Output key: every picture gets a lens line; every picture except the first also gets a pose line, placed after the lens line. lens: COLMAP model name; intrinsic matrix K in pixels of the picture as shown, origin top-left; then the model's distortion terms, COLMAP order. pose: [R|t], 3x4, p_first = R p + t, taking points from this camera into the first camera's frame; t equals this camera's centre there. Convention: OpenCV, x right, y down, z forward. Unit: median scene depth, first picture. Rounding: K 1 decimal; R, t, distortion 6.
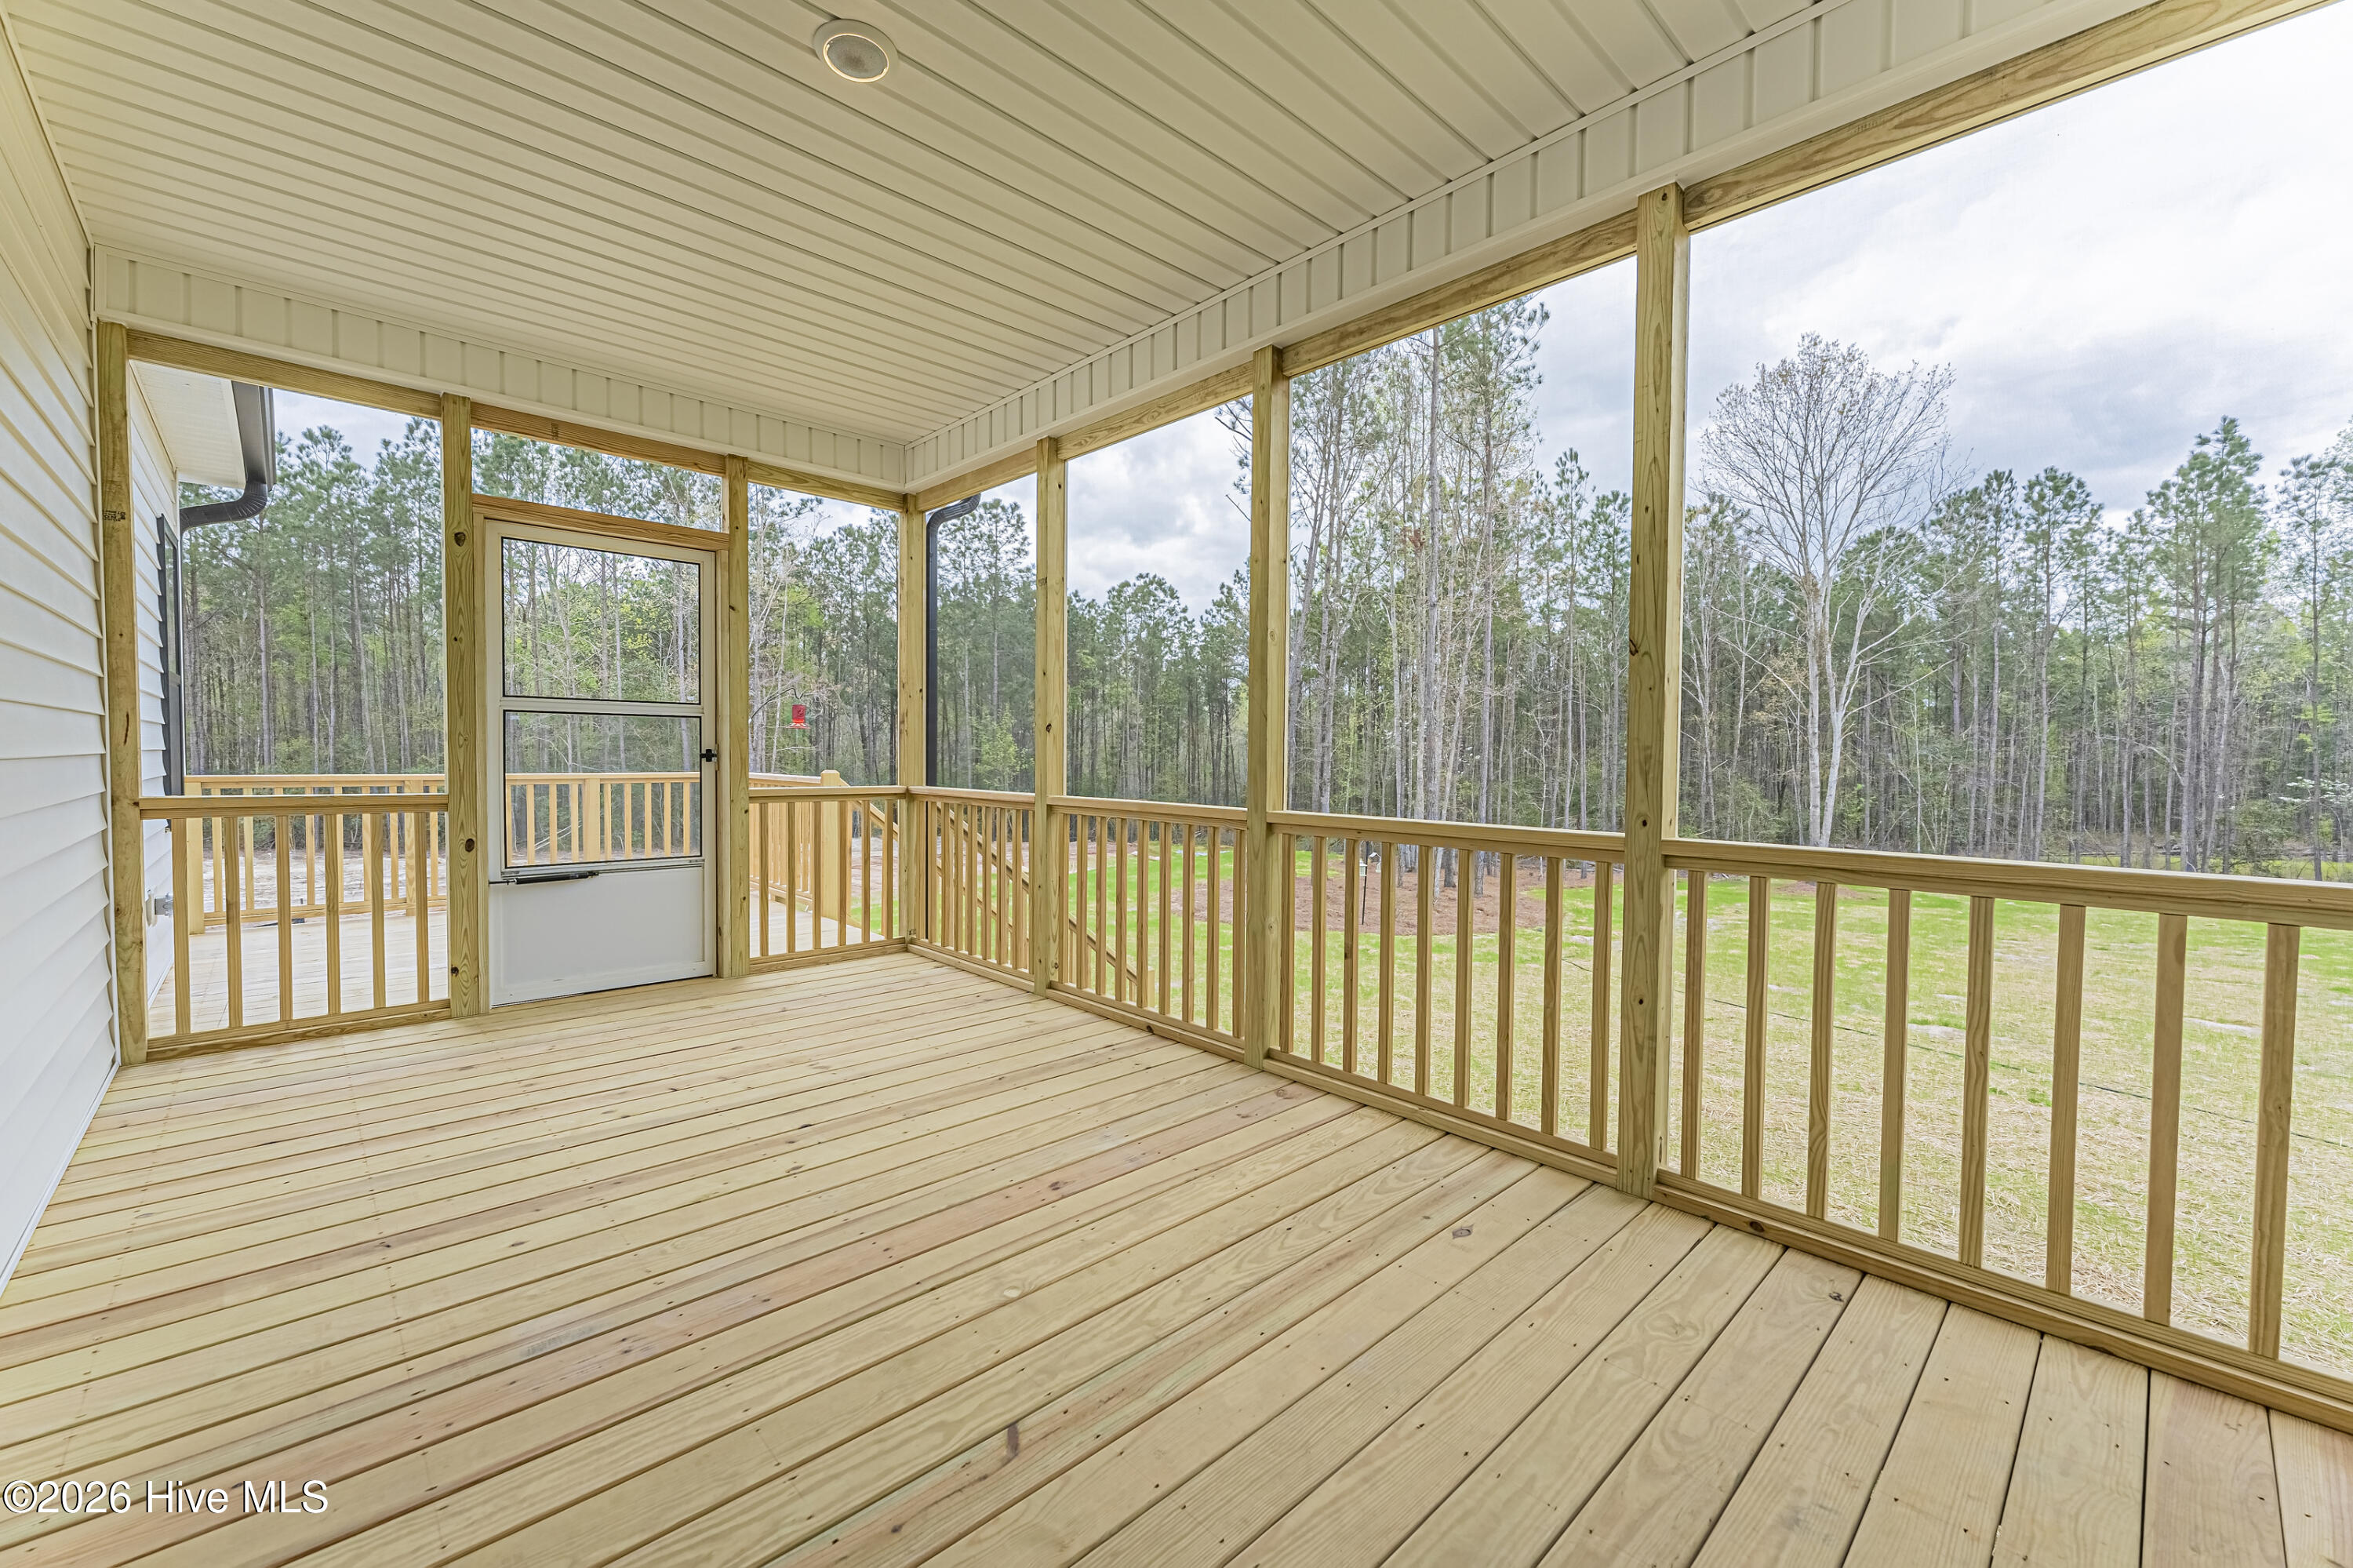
lens RADIAL K [[923.9, 0, 1172.2], [0, 923.9, 822.6], [0, 0, 1]] dist [0.003659, 0.000552]
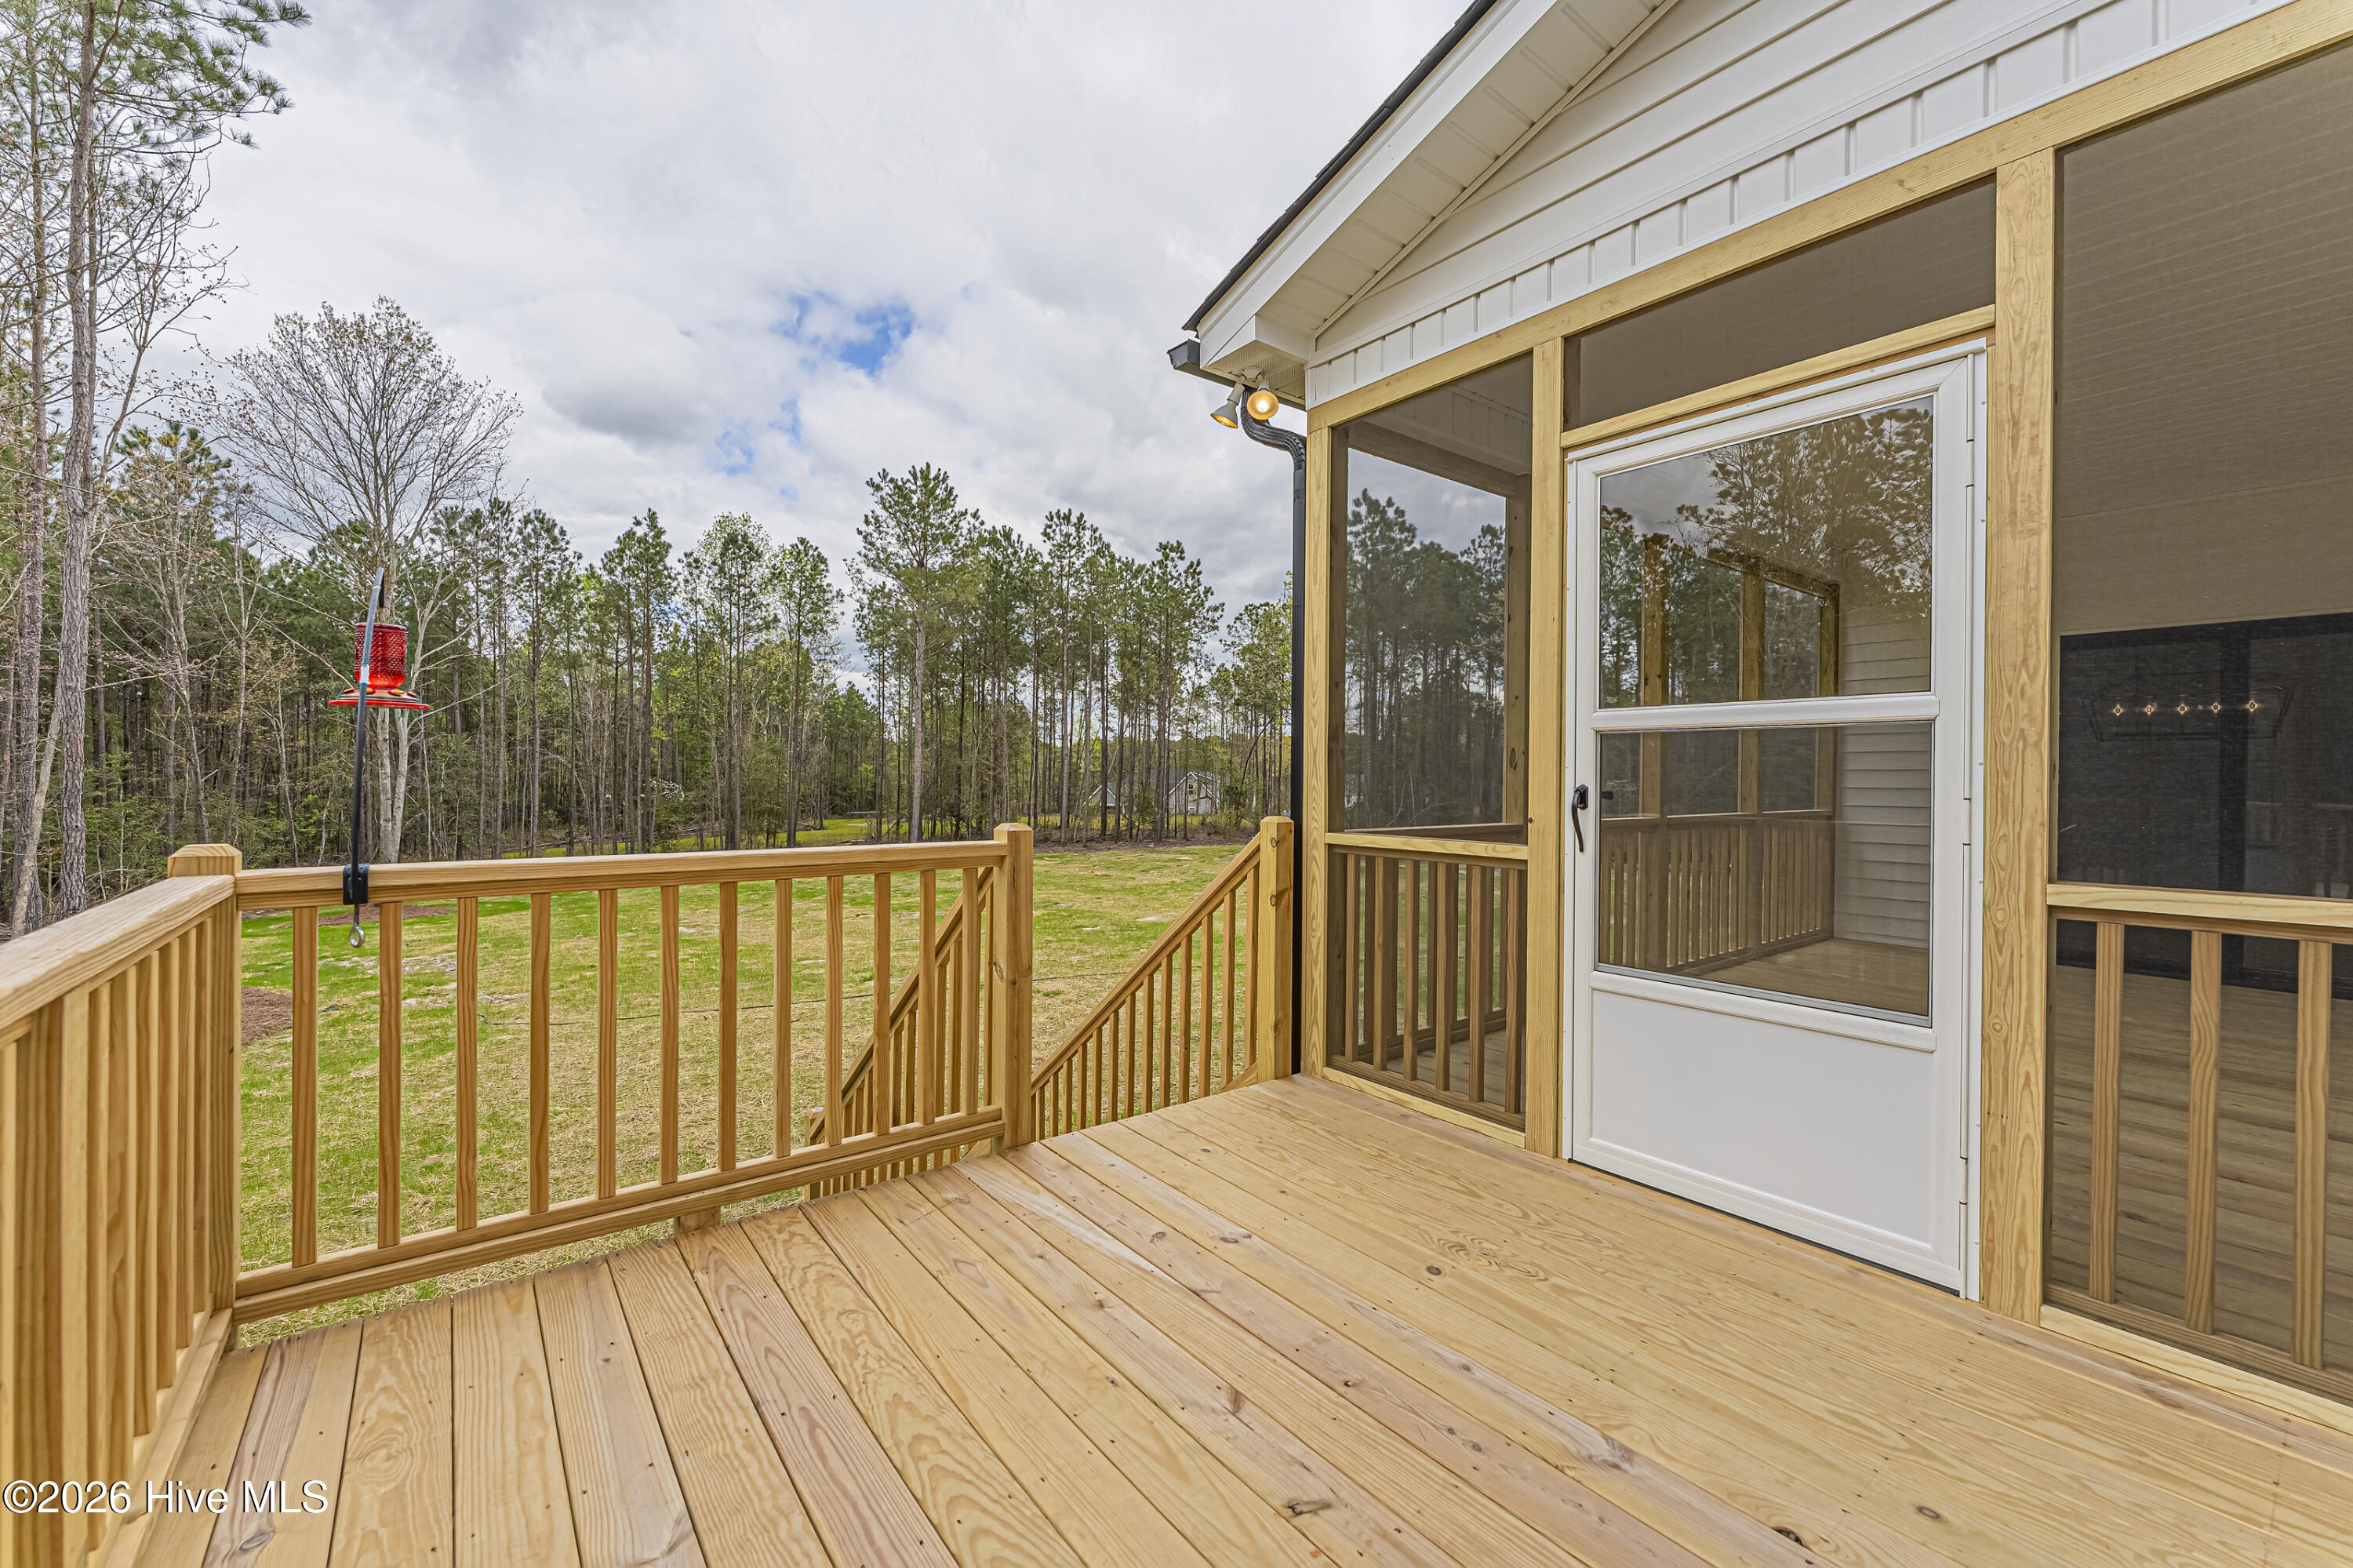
lens RADIAL K [[967.5, 0, 1176.5], [0, 967.5, 784.0], [0, 0, 1]] dist [-0.001374, -0.000500]
pose [[0.096967, -0.018349, 0.995118, -0.605219], [0.071043, 0.997407, 0.011469, -0.052805], [-0.992749, 0.069584, 0.098019, 0.628027]]
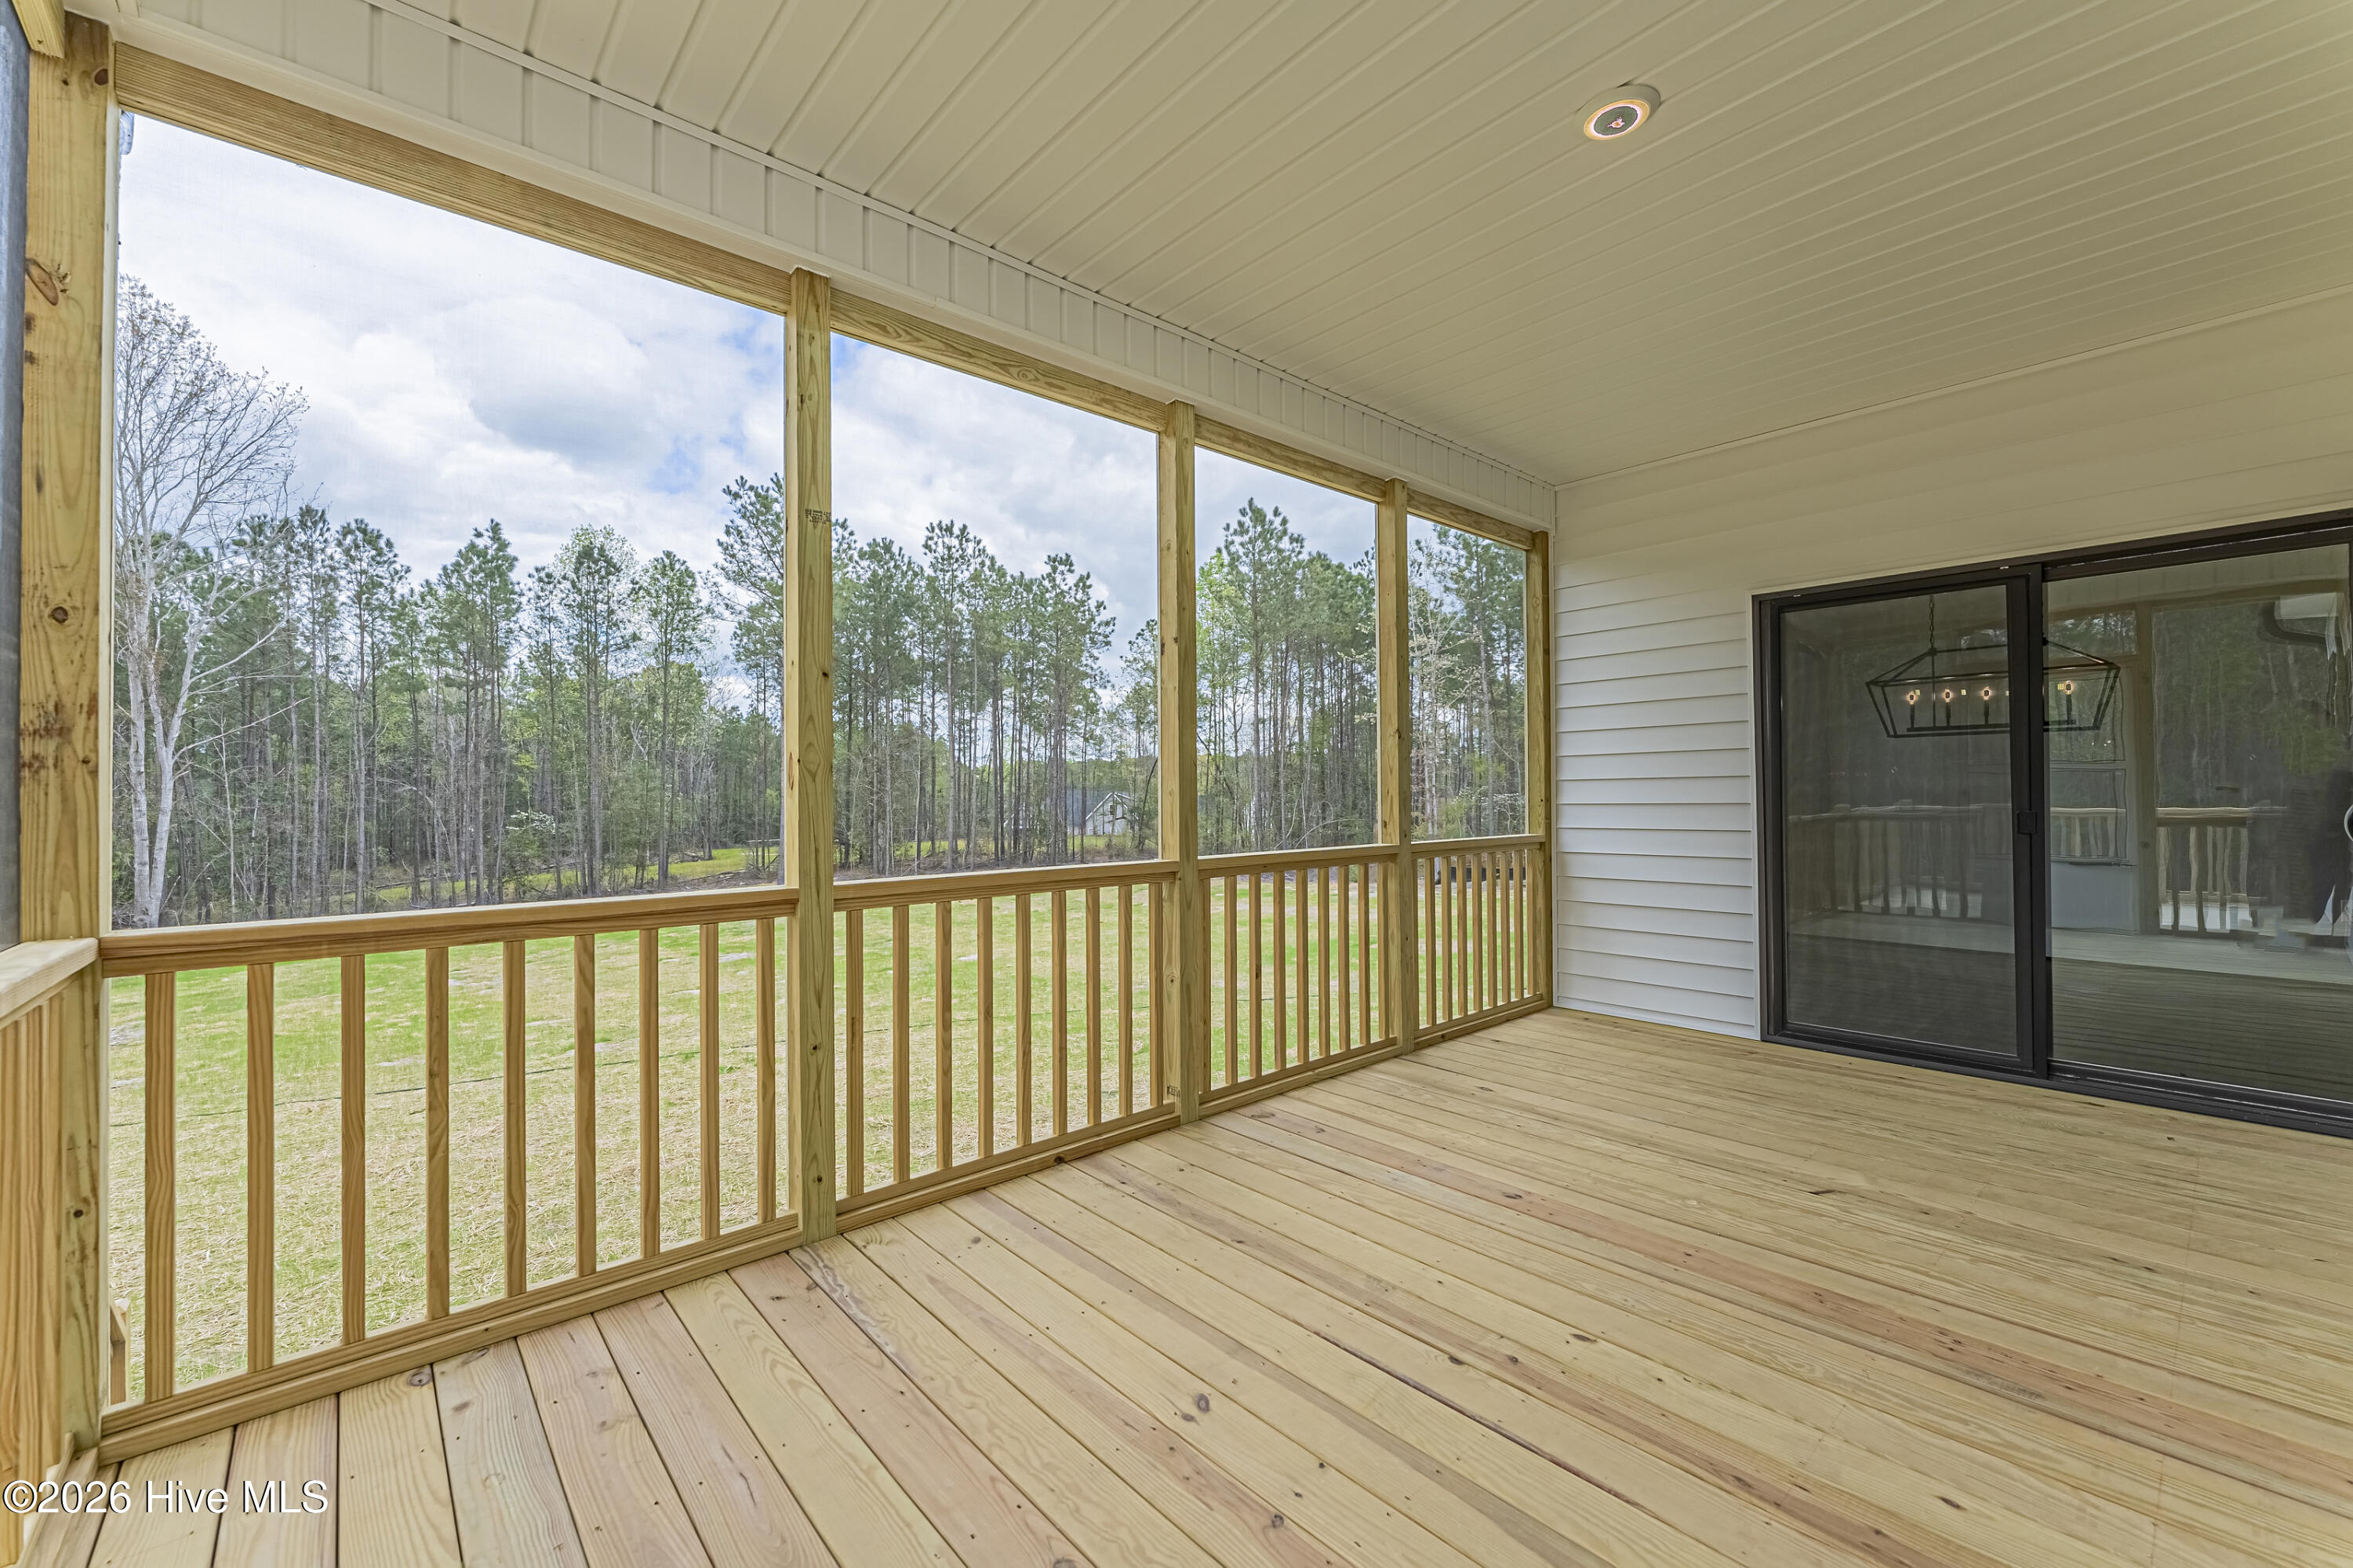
lens RADIAL K [[967.5, 0, 1176.5], [0, 967.5, 784.0], [0, 0, 1]] dist [-0.001374, -0.000500]
pose [[0.032260, 0.000727, 0.999479, -0.385407], [0.088386, 0.996080, -0.003578, -0.034622], [-0.995564, 0.088456, 0.032069, 0.401323]]
